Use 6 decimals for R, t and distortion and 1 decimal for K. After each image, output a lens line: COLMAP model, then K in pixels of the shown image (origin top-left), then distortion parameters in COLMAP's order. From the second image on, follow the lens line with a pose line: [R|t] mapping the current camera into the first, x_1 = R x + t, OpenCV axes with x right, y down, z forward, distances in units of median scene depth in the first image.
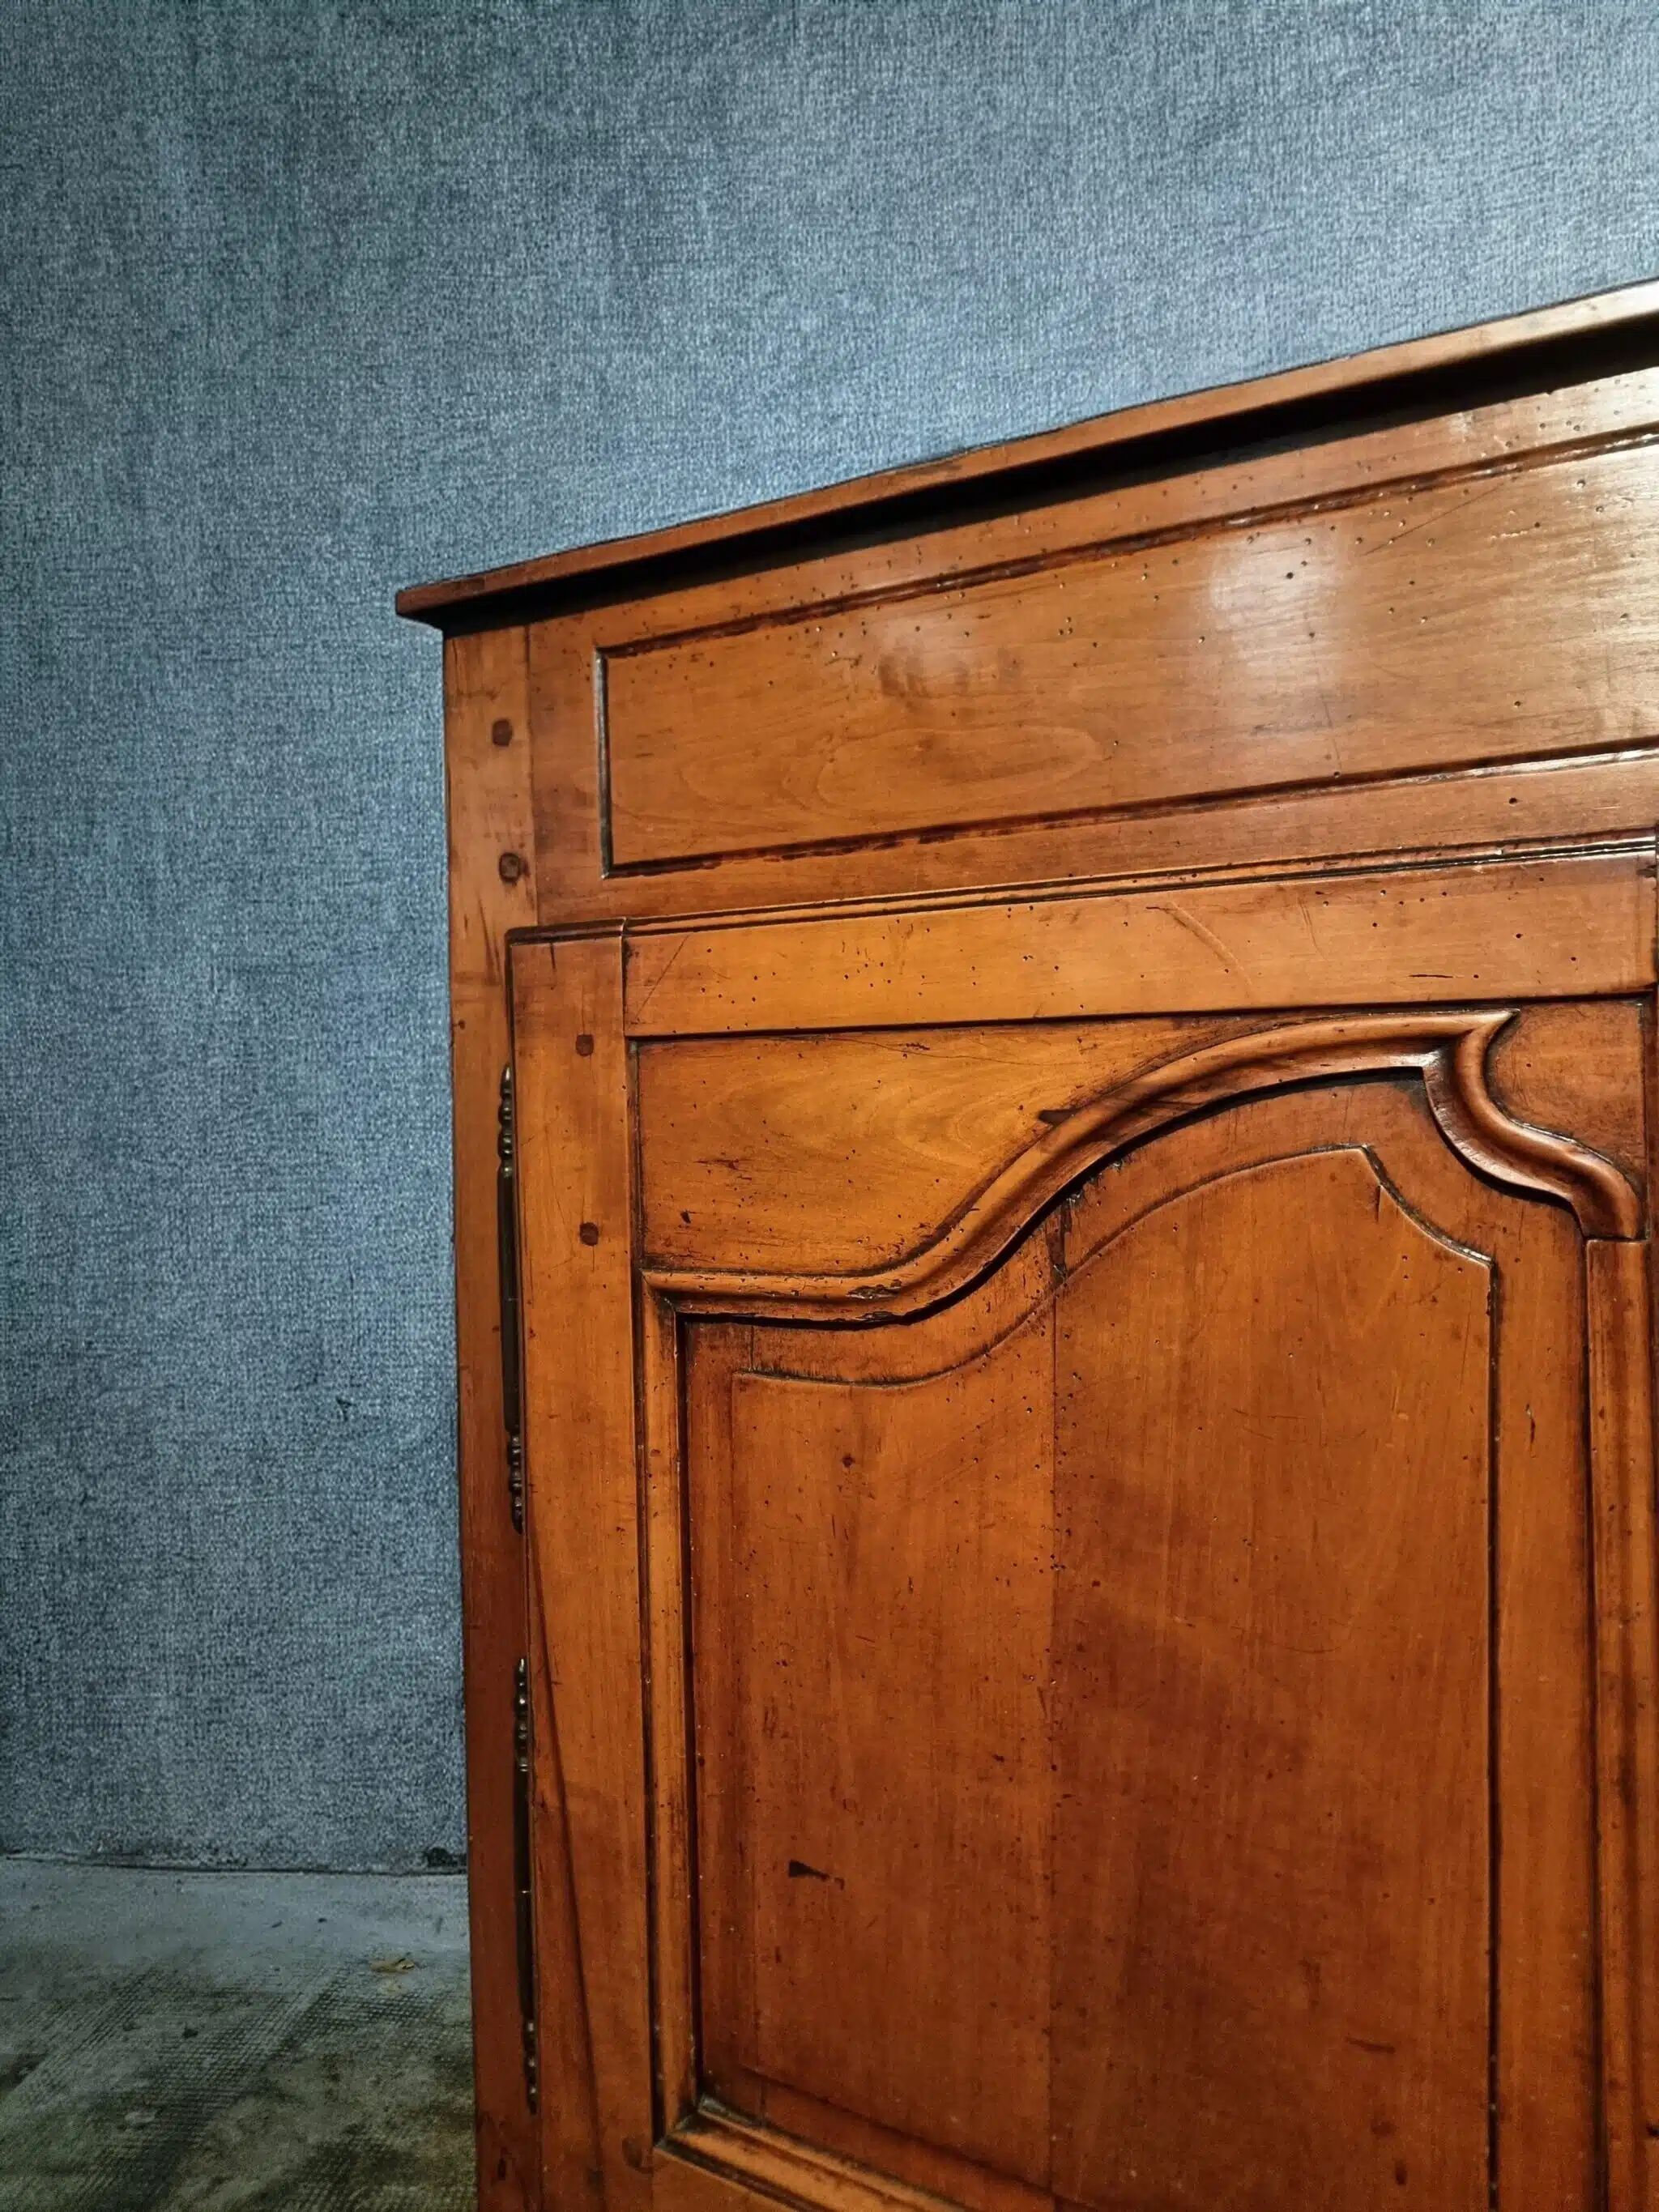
lens RADIAL K [[1494.5, 0, 838.5], [0, 1494.5, 1122.1], [0, 0, 1]] dist [0.068859, -0.045107]
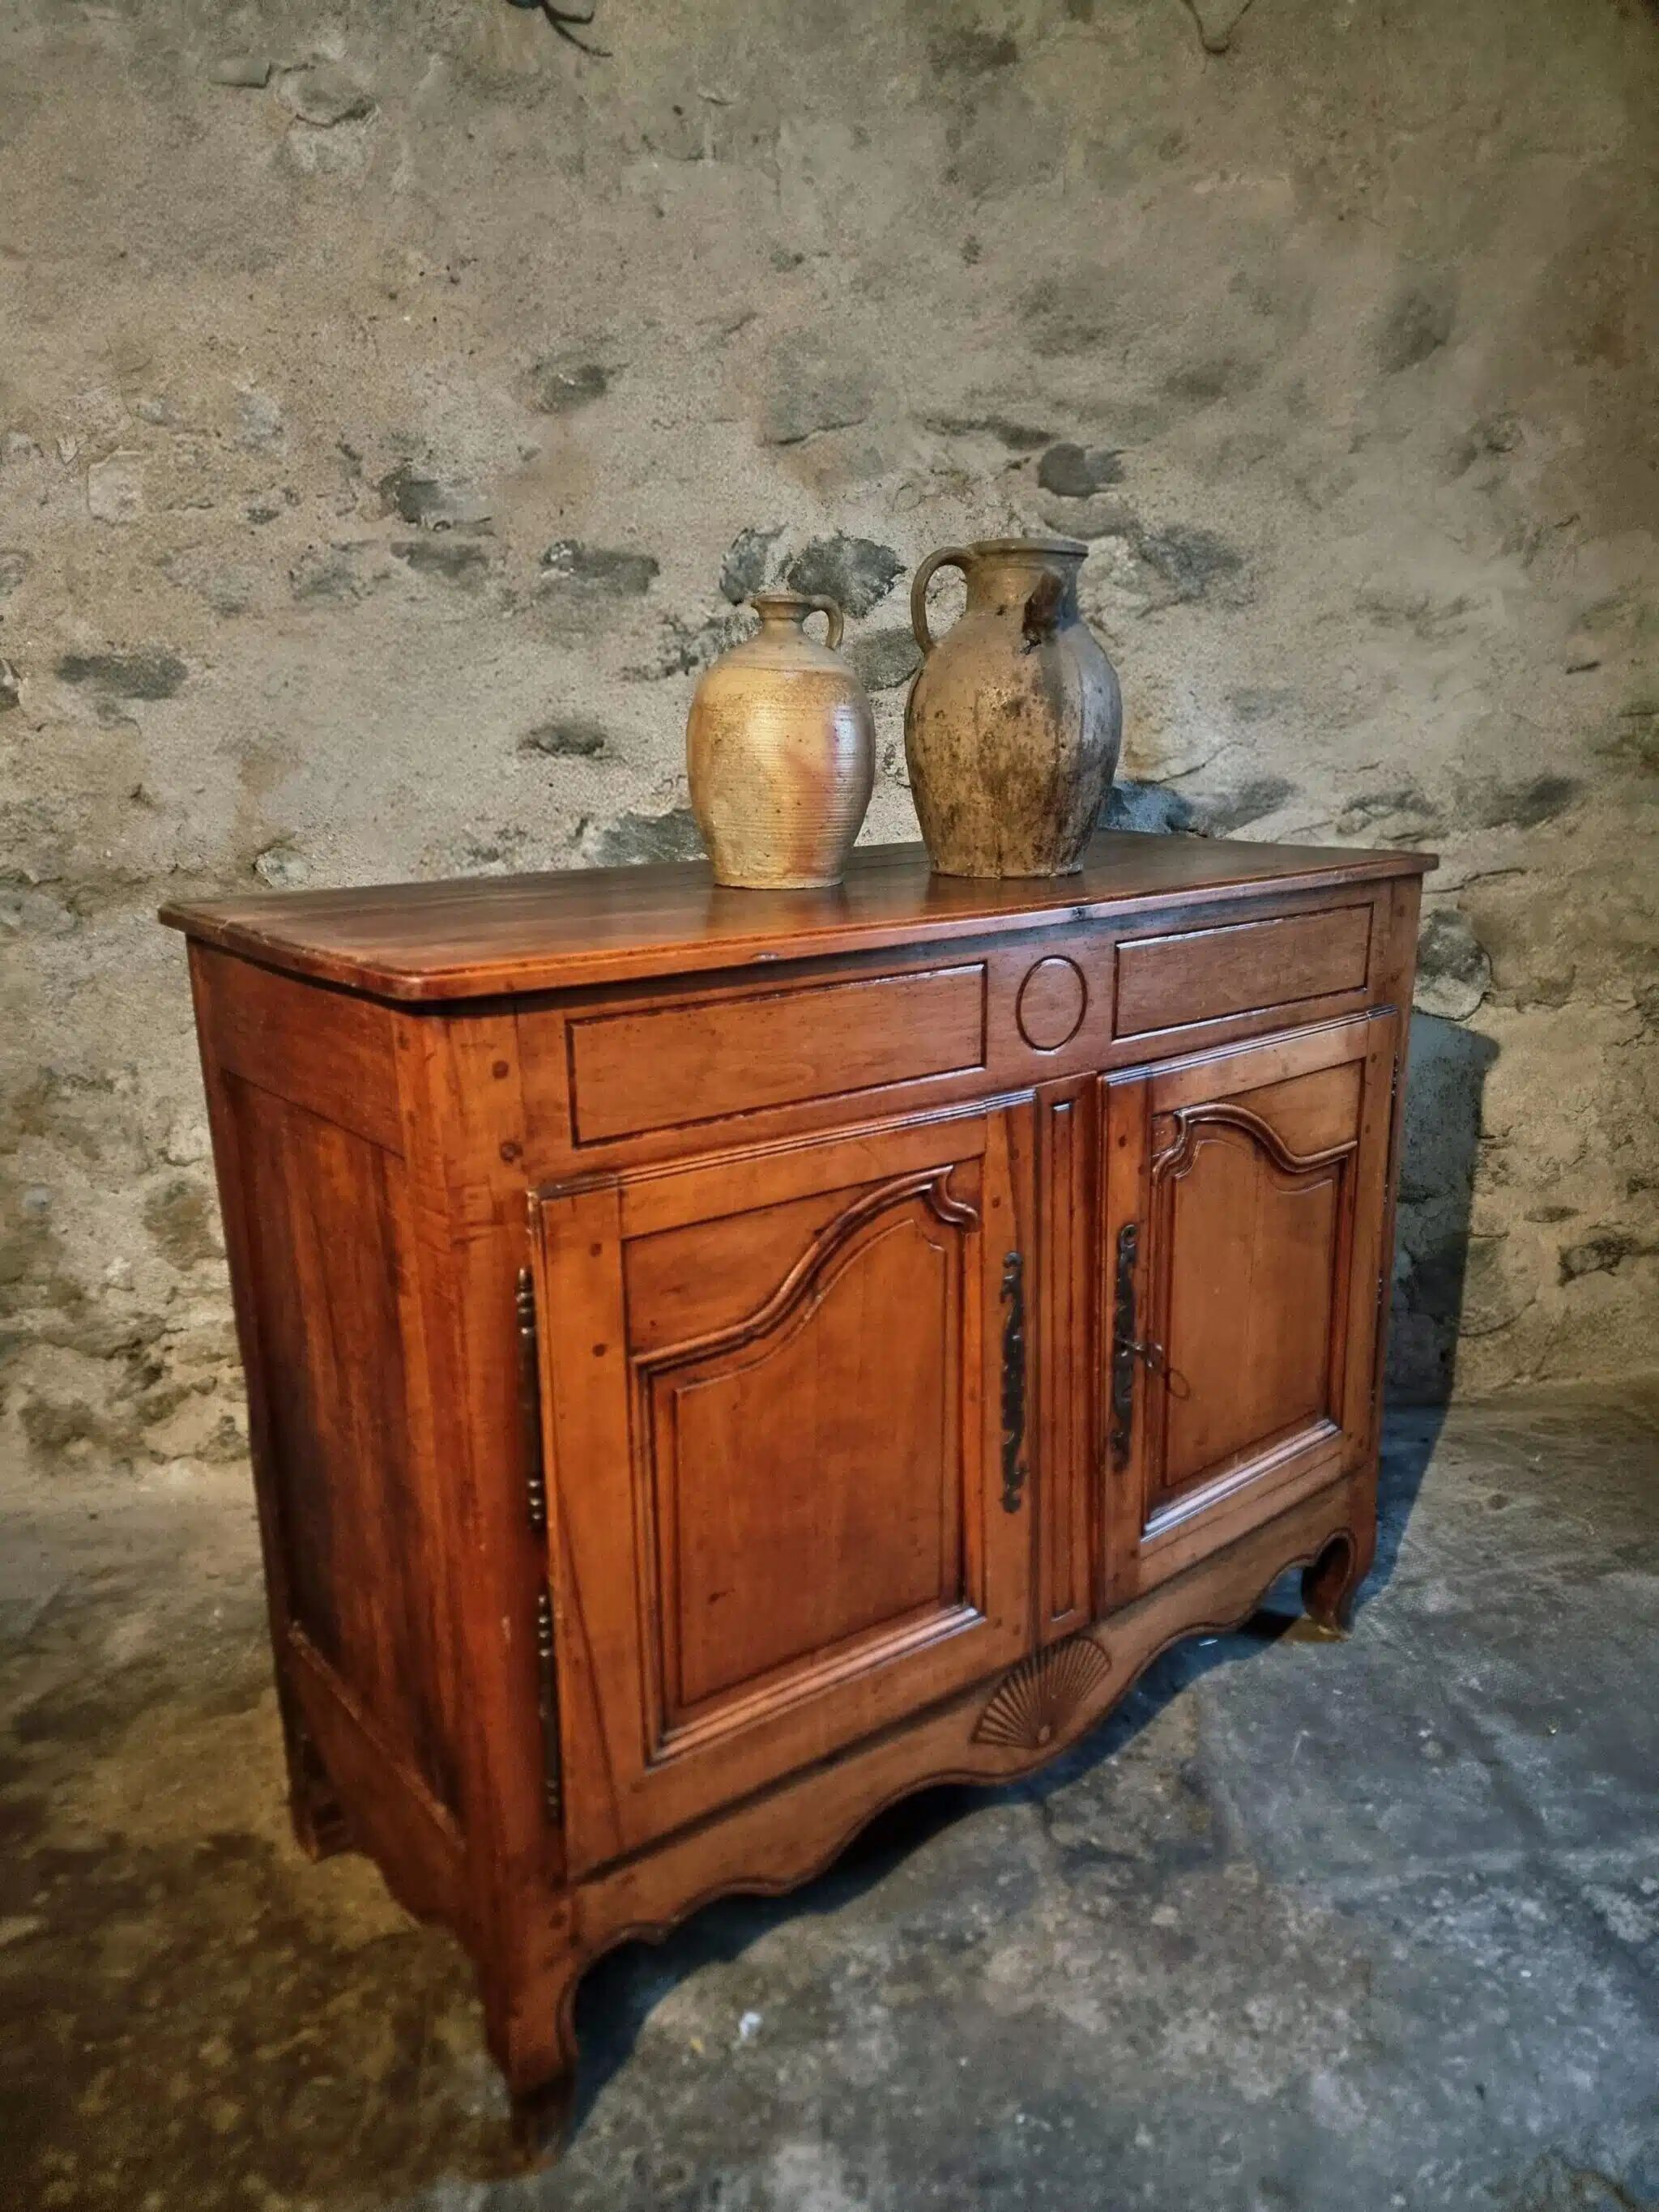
lens RADIAL K [[1559.8, 0, 854.4], [0, 1559.8, 1110.2], [0, 0, 1]] dist [0.076777, -0.055930]
pose [[0.365119, -0.210030, 0.906959, -1.789791], [0.018314, 0.975651, 0.218564, -0.642700], [-0.930781, -0.063192, 0.360075, 0.070036]]
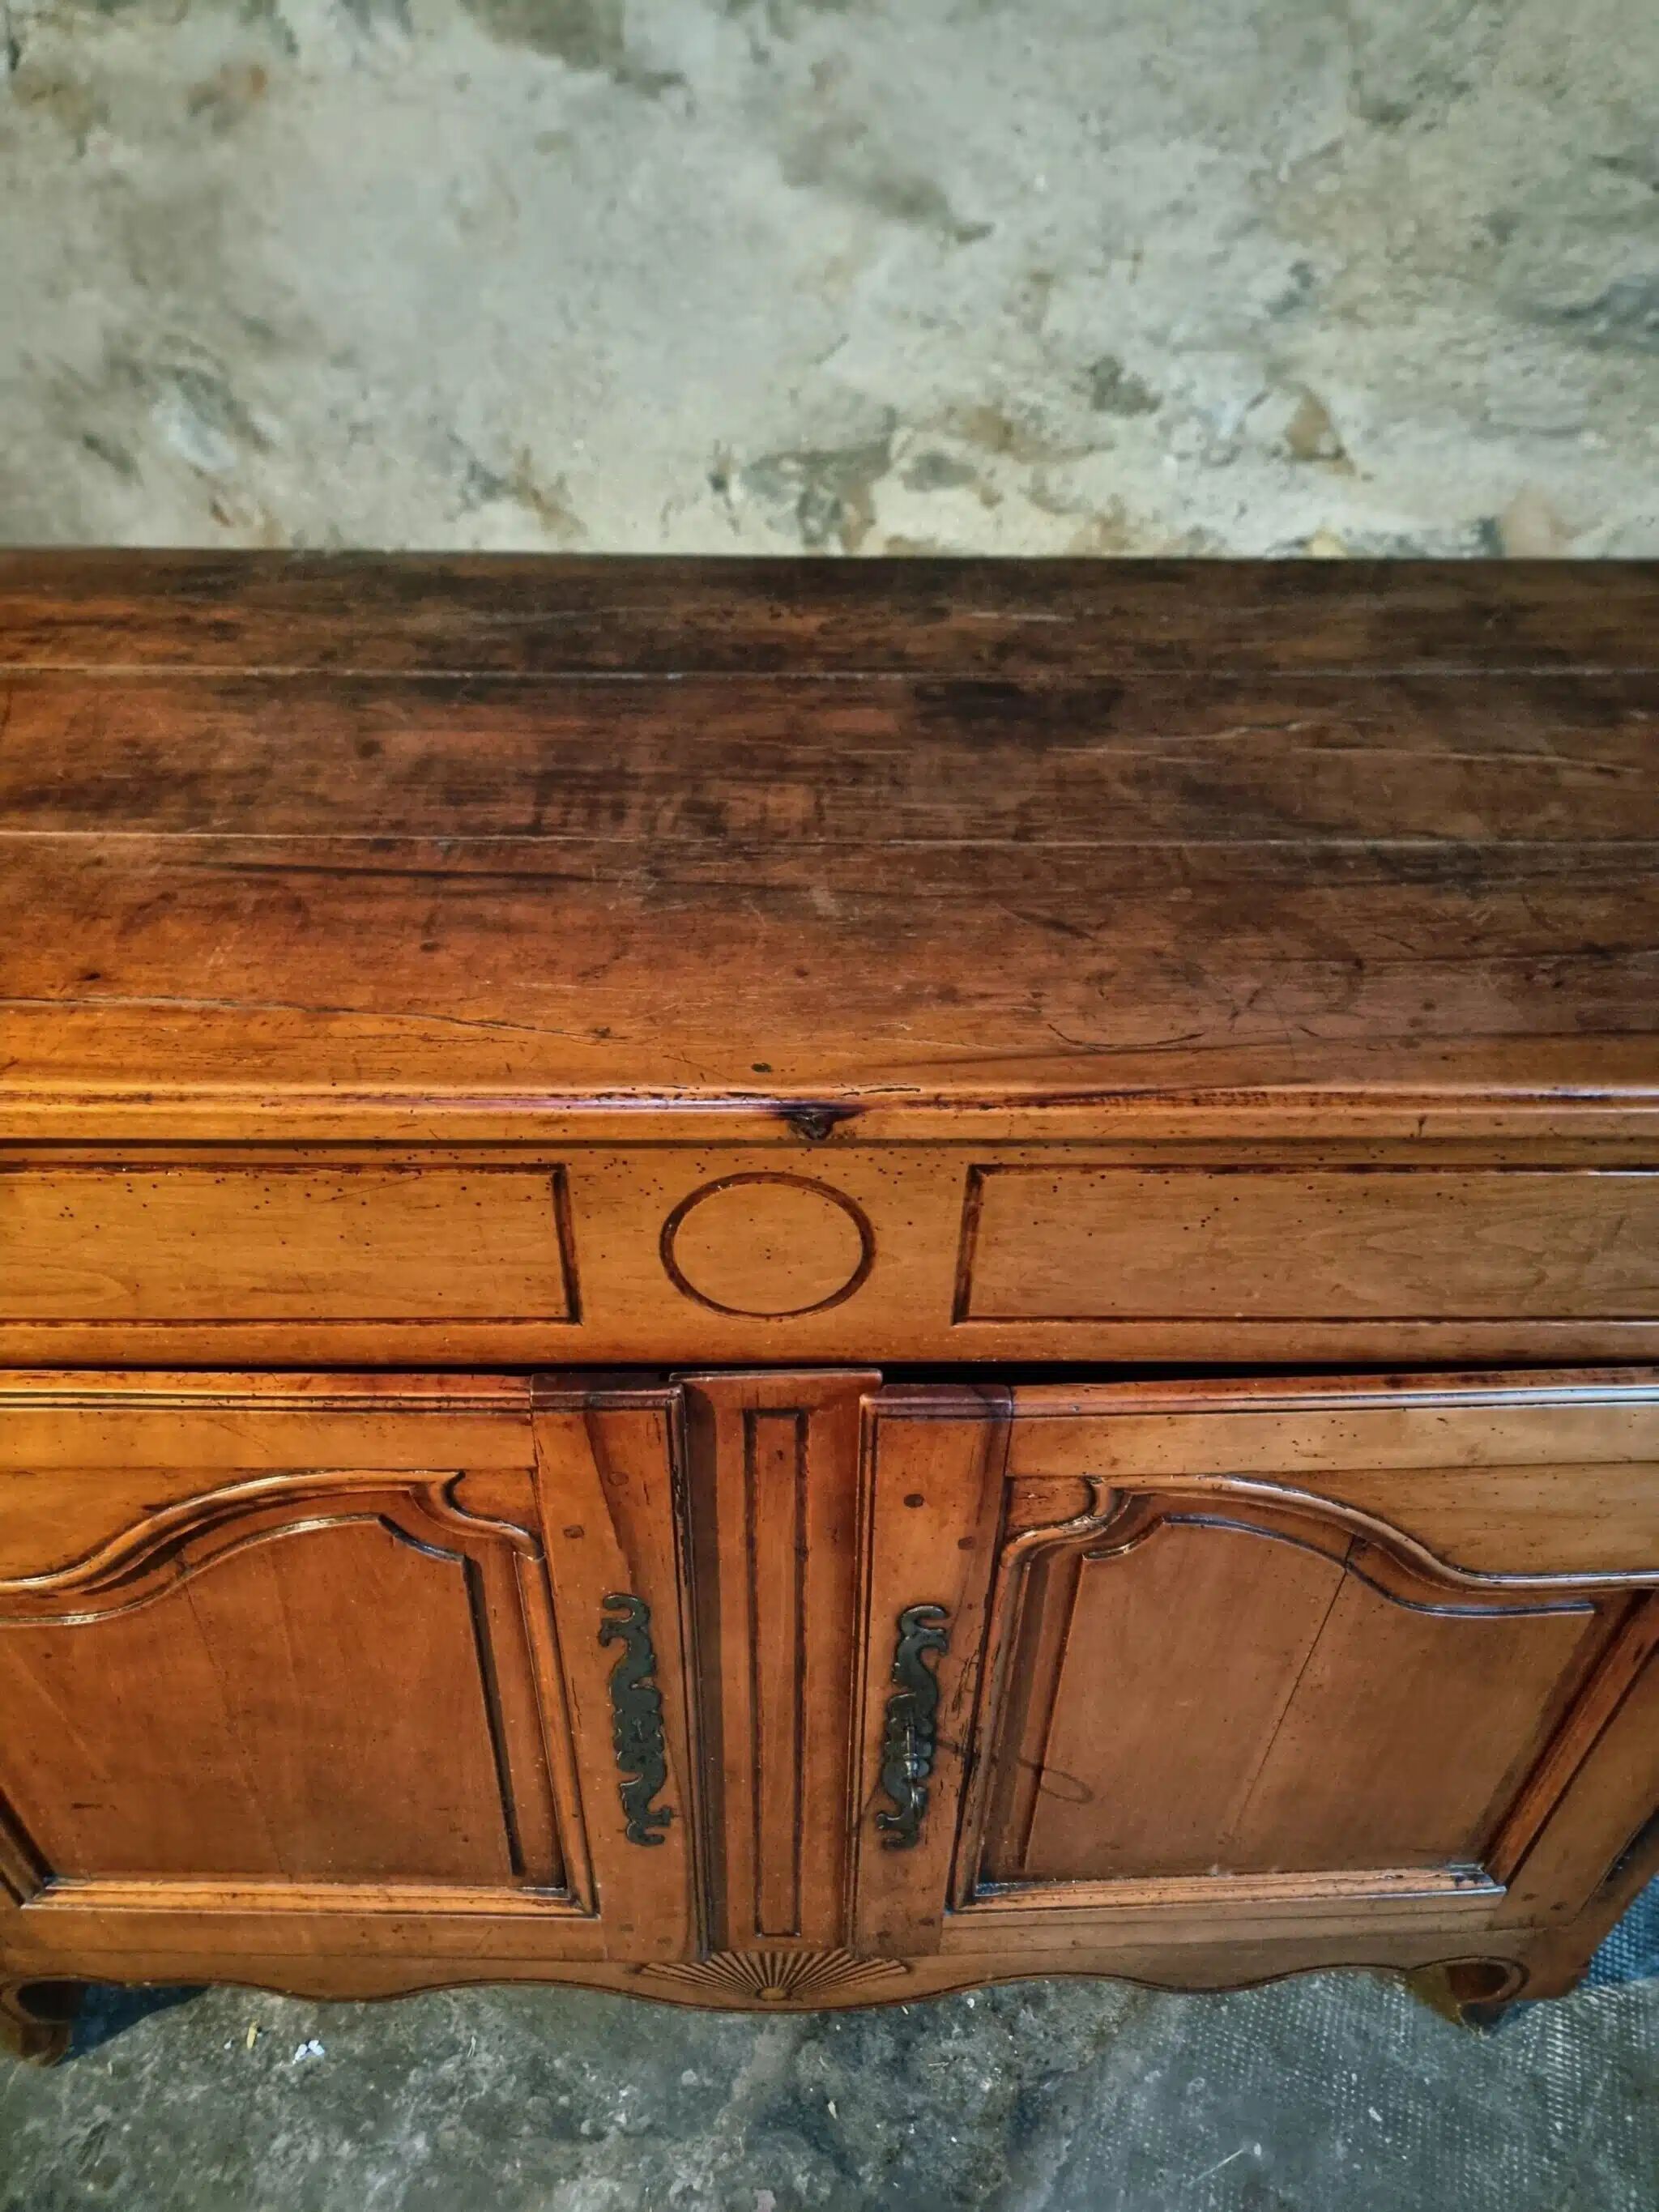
lens RADIAL K [[1559.8, 0, 811.0], [0, 1559.8, 1111.4], [0, 0, 1]] dist [0.076777, -0.055930]
pose [[0.861392, -0.296656, 0.412308, 0.151185], [-0.029022, 0.781656, 0.623035, -1.056877], [-0.507110, -0.548643, 0.664702, -0.048673]]
